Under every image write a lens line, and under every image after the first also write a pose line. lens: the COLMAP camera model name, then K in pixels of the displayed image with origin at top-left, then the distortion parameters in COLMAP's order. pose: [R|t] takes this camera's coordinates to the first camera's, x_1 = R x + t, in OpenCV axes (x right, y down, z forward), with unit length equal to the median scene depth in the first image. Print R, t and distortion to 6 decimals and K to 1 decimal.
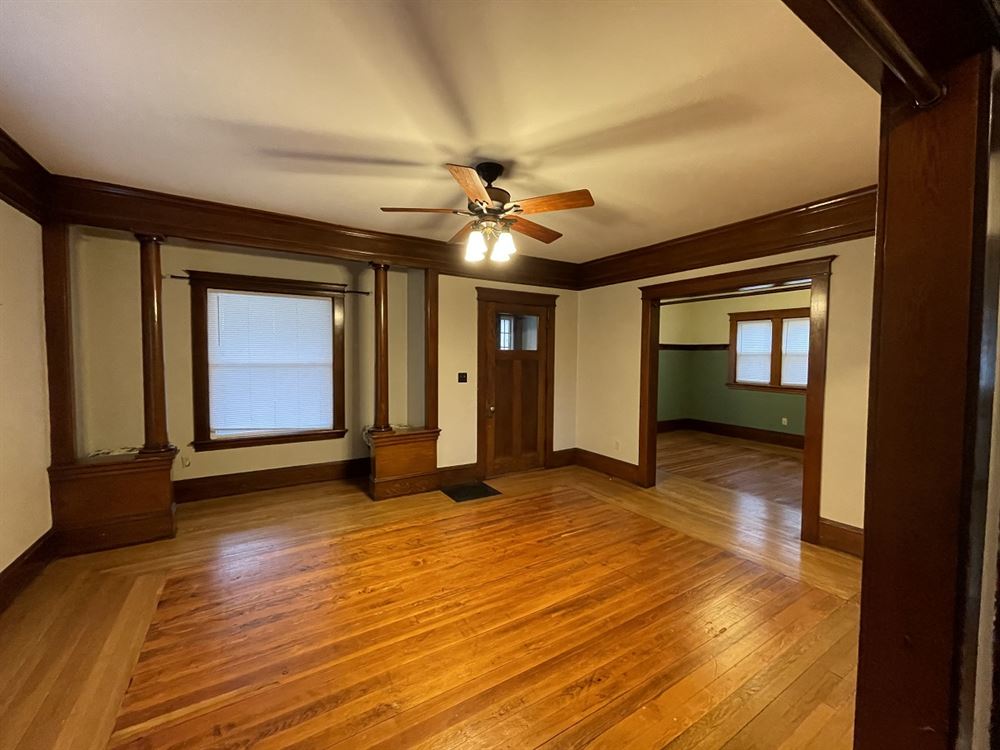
lens RADIAL K [[407.9, 0, 497.0], [0, 407.9, 372.1], [0, 0, 1]] dist [-0.001220, 0.000005]
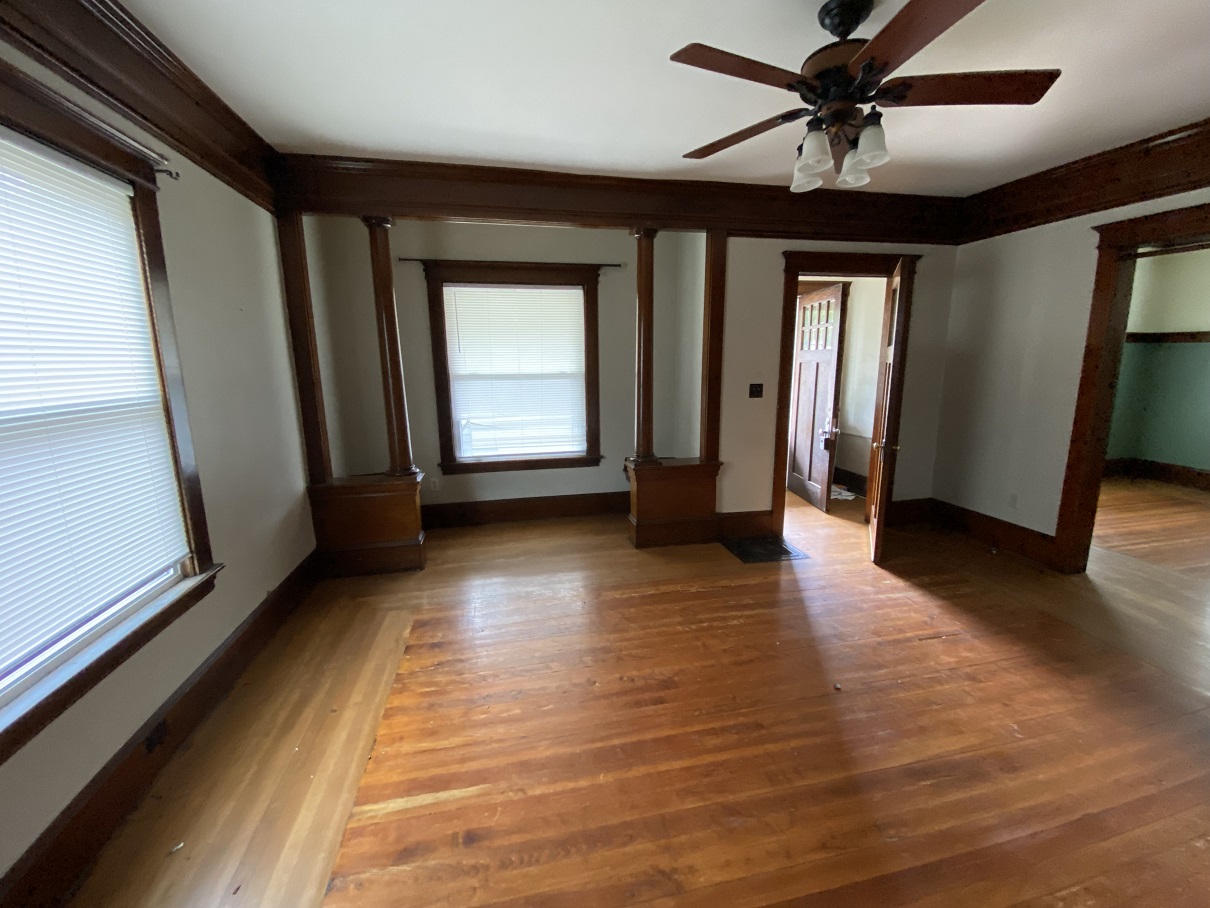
lens RADIAL K [[492.5, 0, 599.6], [0, 492.5, 454.8], [0, 0, 1]] dist [0.029156, -0.022865]
pose [[0.938549, 0.043804, -0.342356, -0.058880], [0.006147, 0.989635, 0.143472, -0.000291], [0.345092, -0.136760, 0.928552, 0.142929]]
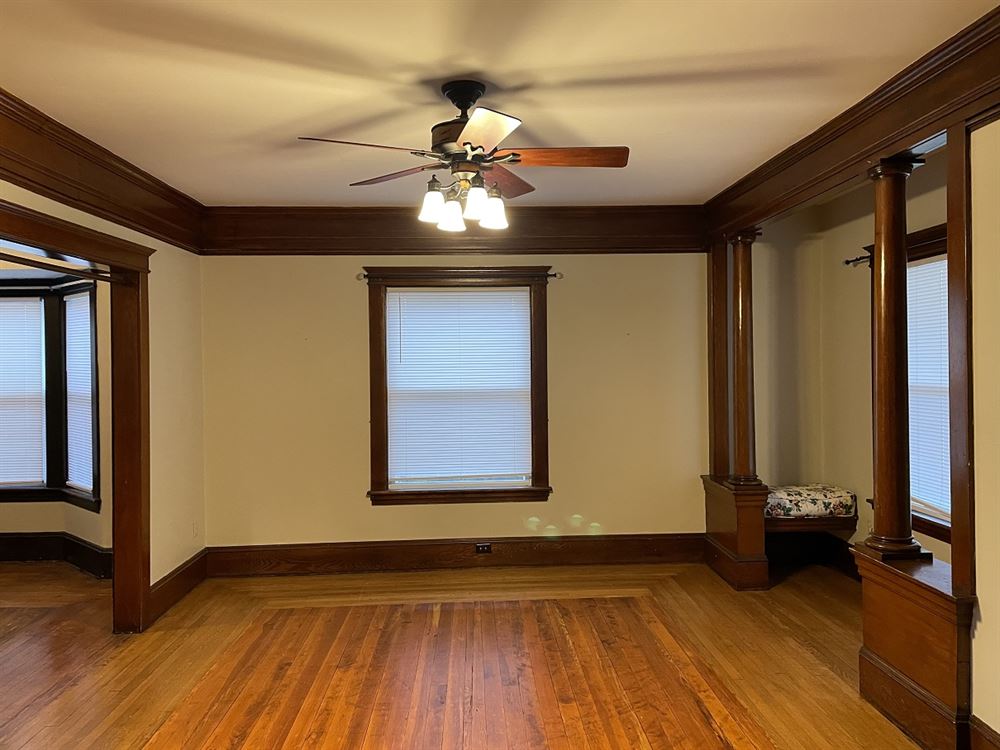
lens RADIAL K [[745.0, 0, 506.4], [0, 745.0, 363.4], [0, 0, 1]] dist [0.157041, -0.216384]
pose [[-0.482480, -0.006838, -0.875880, 0.769440], [-0.030643, 0.999489, 0.009077, -0.057025], [0.875371, 0.031219, -0.482443, 1.269233]]
